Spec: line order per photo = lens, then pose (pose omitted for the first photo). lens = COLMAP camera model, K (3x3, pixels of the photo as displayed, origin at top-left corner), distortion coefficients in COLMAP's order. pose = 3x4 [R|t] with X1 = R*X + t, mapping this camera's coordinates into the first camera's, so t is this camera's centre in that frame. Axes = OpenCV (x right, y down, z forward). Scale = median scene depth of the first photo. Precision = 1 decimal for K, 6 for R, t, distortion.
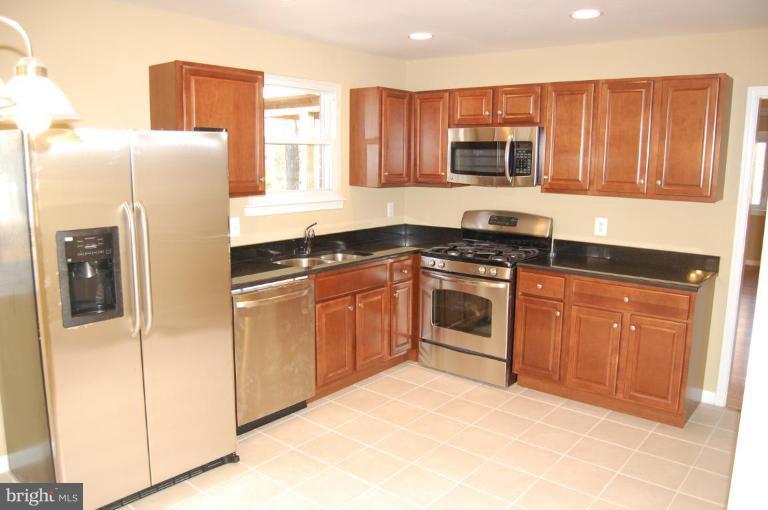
lens RADIAL K [[586.5, 0, 384.0], [0, 586.5, 255.0], [0, 0, 1]] dist [0.001438, -0.170830]
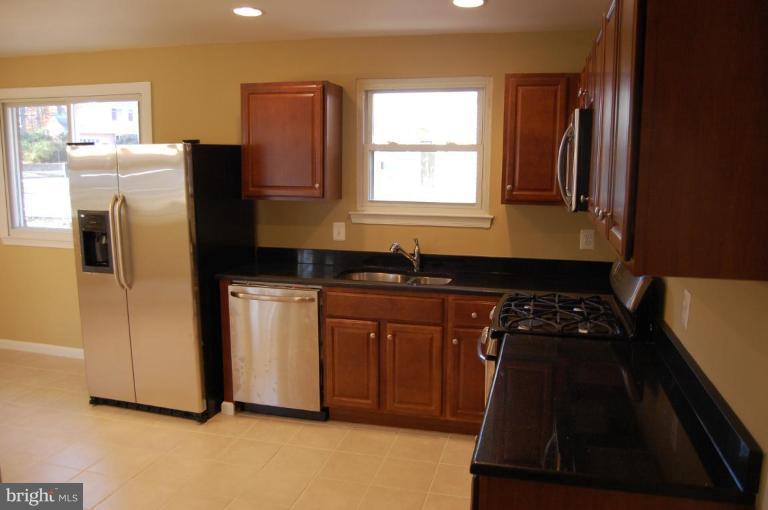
lens RADIAL K [[629.5, 0, 384.0], [0, 629.5, 255.0], [0, 0, 1]] dist [0.004512, 0.003501]
pose [[0.416696, 0.138789, -0.898389, 1.232441], [-0.152761, 0.984913, 0.081301, -0.170594], [0.896119, 0.103361, 0.431611, 0.921663]]
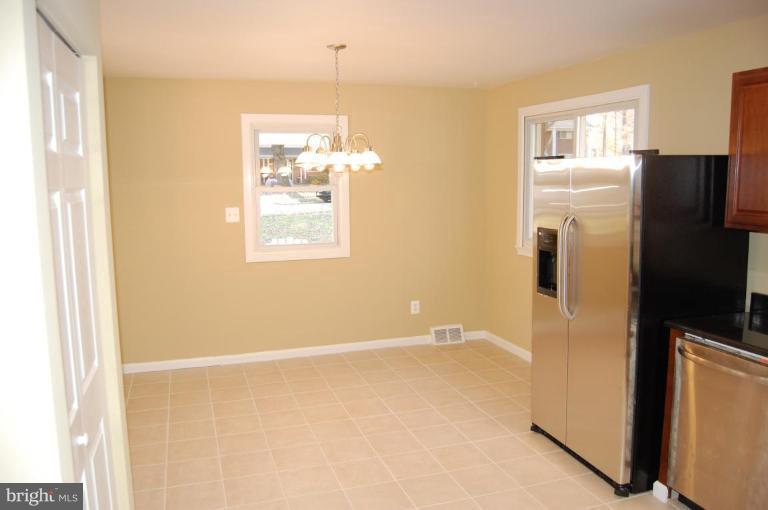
lens RADIAL K [[620.8, 0, 384.0], [0, 620.8, 255.0], [0, 0, 1]] dist [-0.086860, 0.003274]
pose [[-0.524924, 0.115663, -0.843254, 0.918747], [-0.133271, 0.967335, 0.215643, -0.239472], [0.840651, 0.225578, -0.492363, 1.333539]]
